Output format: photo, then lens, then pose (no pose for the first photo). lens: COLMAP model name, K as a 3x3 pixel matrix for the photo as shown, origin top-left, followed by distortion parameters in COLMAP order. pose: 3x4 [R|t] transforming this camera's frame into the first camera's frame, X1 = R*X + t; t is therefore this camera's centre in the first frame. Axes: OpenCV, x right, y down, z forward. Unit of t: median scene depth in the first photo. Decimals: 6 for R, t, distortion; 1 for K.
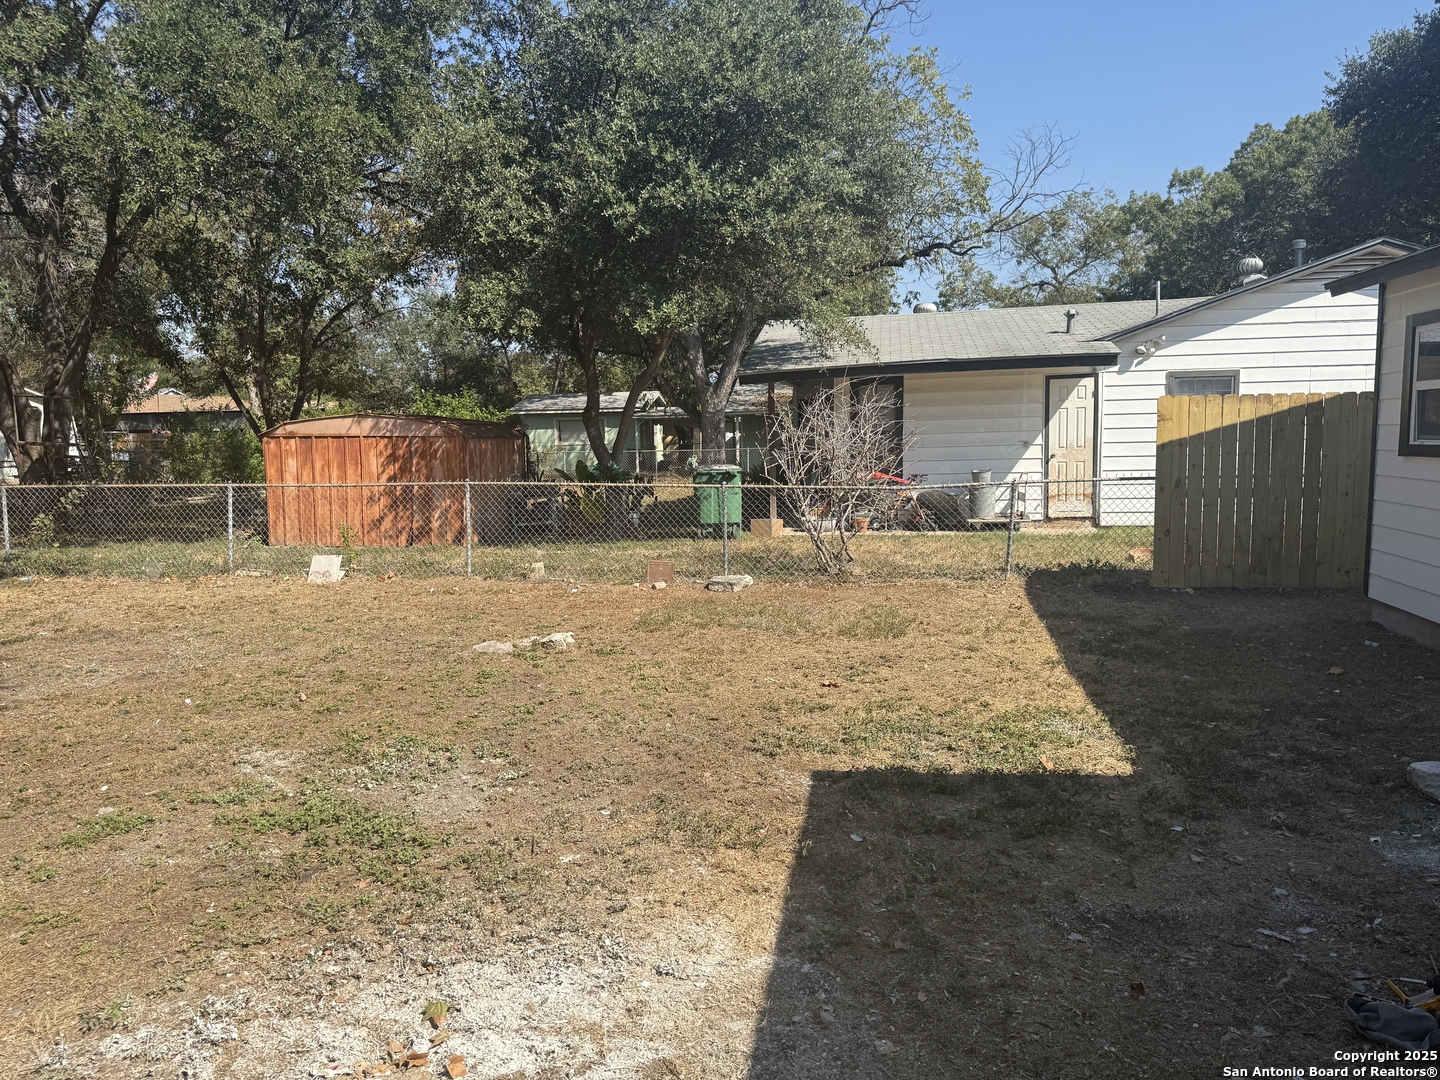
lens RADIAL K [[1020.4, 0, 712.2], [0, 1020.4, 540.0], [0, 0, 1]] dist [0.015296, -0.014387]
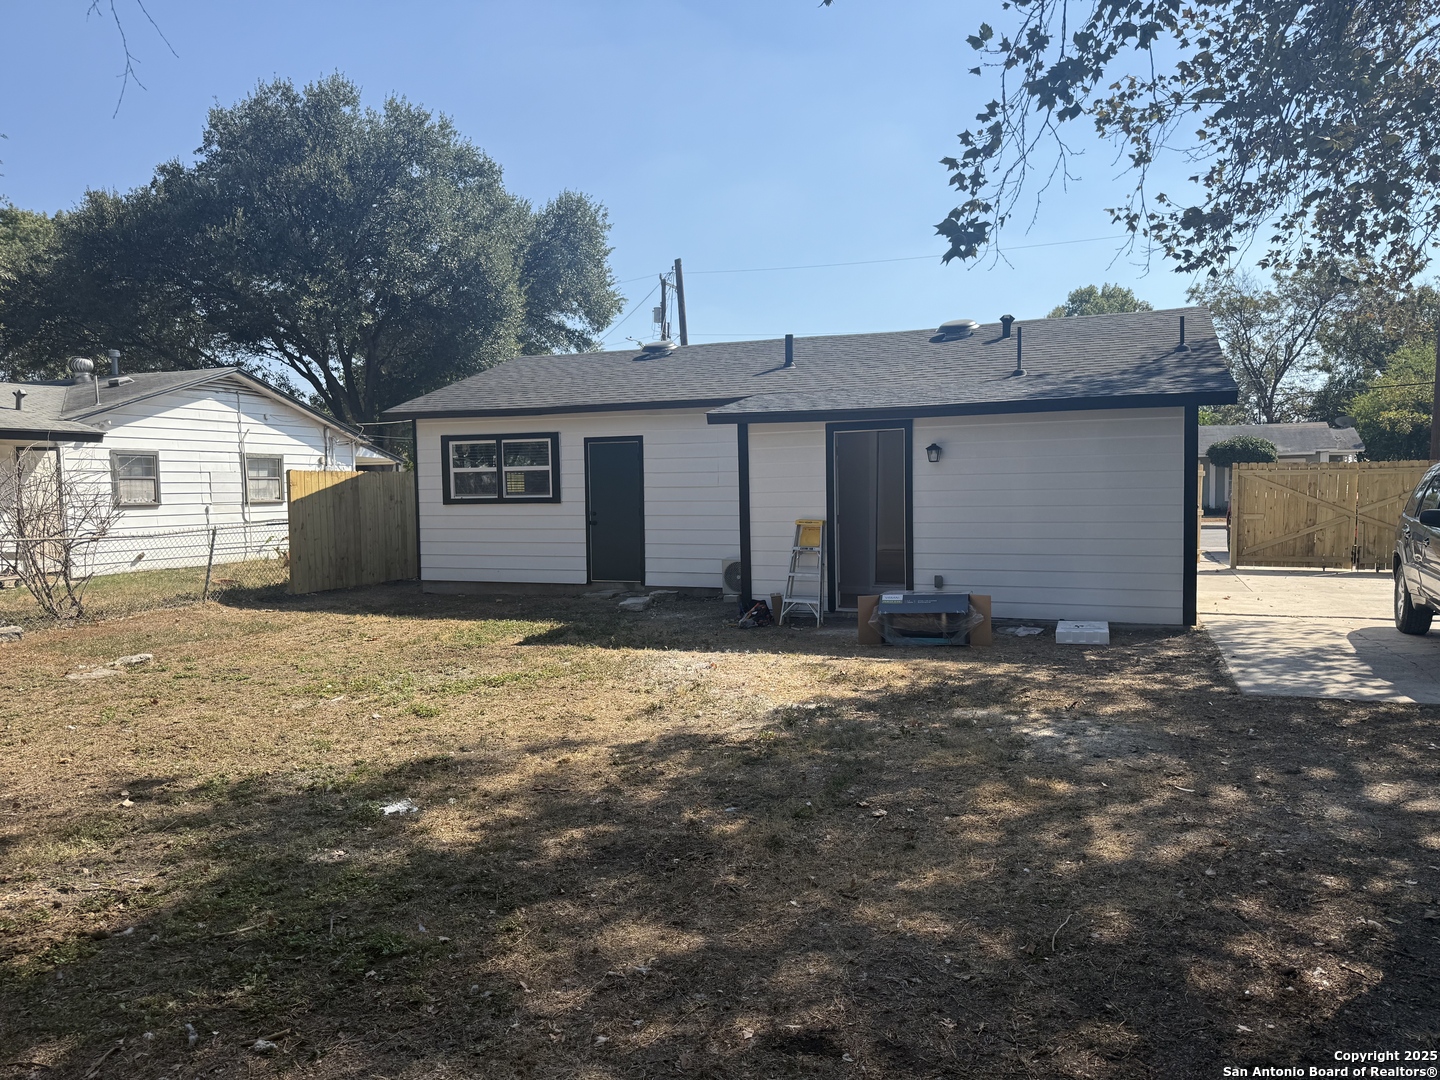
lens RADIAL K [[1039.0, 0, 720.0], [0, 1039.0, 540.0], [0, 0, 1]] dist [0.047801, -0.046597]
pose [[0.193091, -0.035428, 0.980541, -0.086226], [0.113775, 0.993415, 0.013488, 0.001428], [-0.974562, 0.108957, 0.195851, 0.005909]]
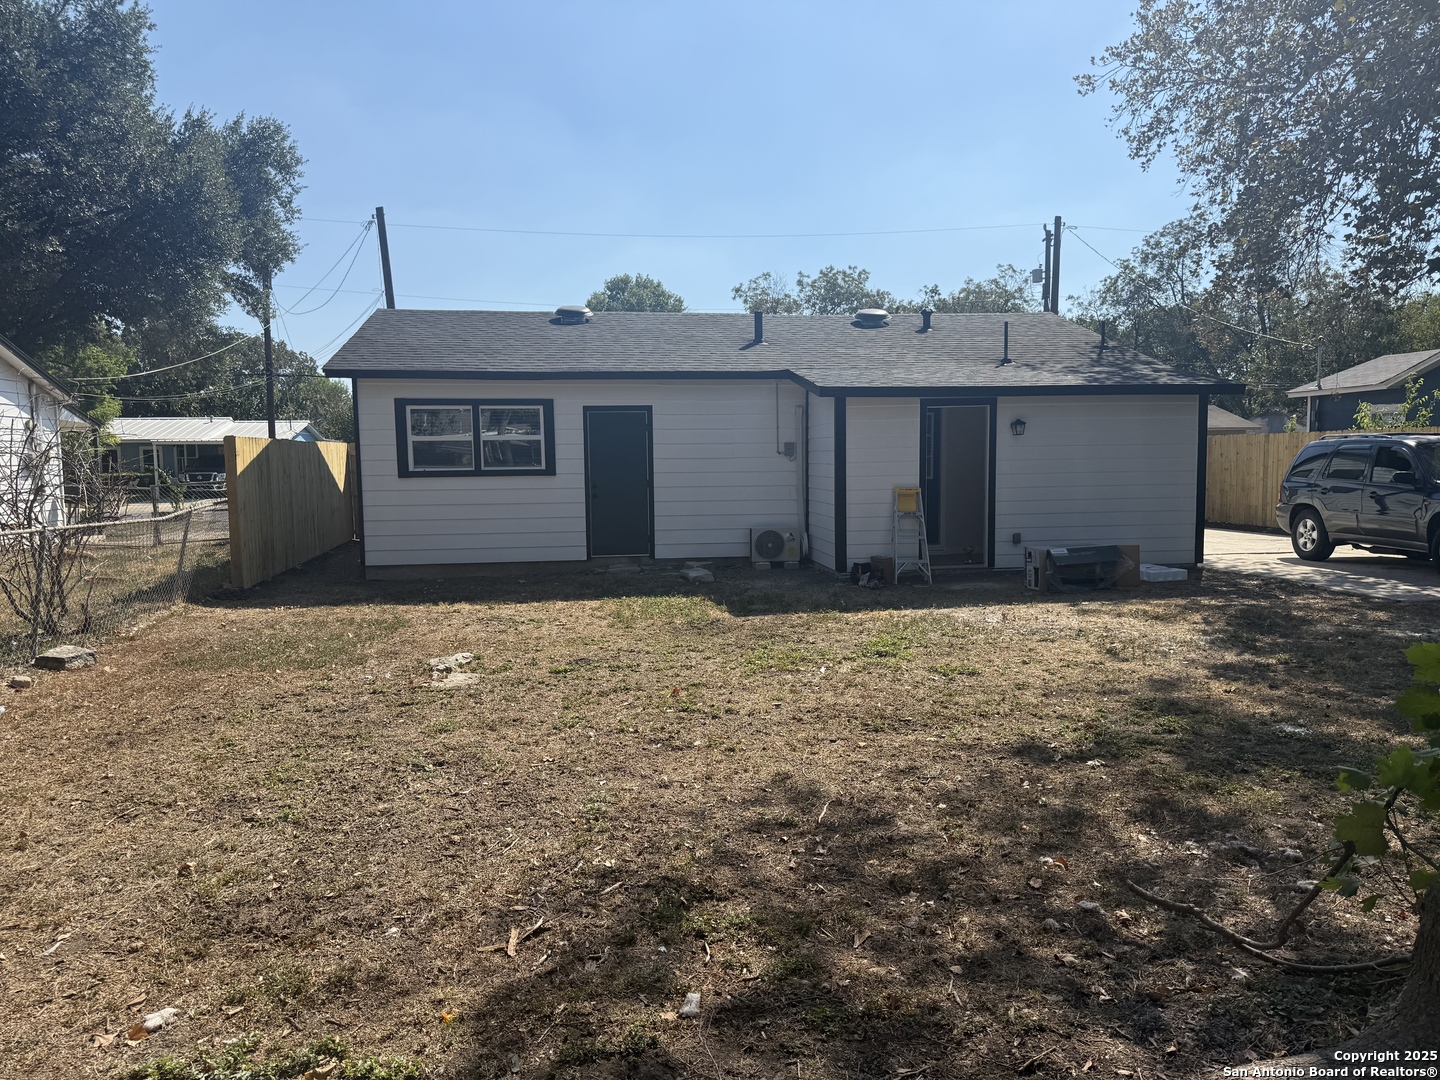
lens RADIAL K [[1036.4, 0, 720.0], [0, 1036.4, 540.0], [0, 0, 1]] dist [0.109628, -0.158152]
pose [[-0.314395, -0.053896, 0.947761, -0.084302], [0.118107, 0.988409, 0.095387, -0.005865], [-0.941916, 0.141927, -0.304385, 0.073521]]
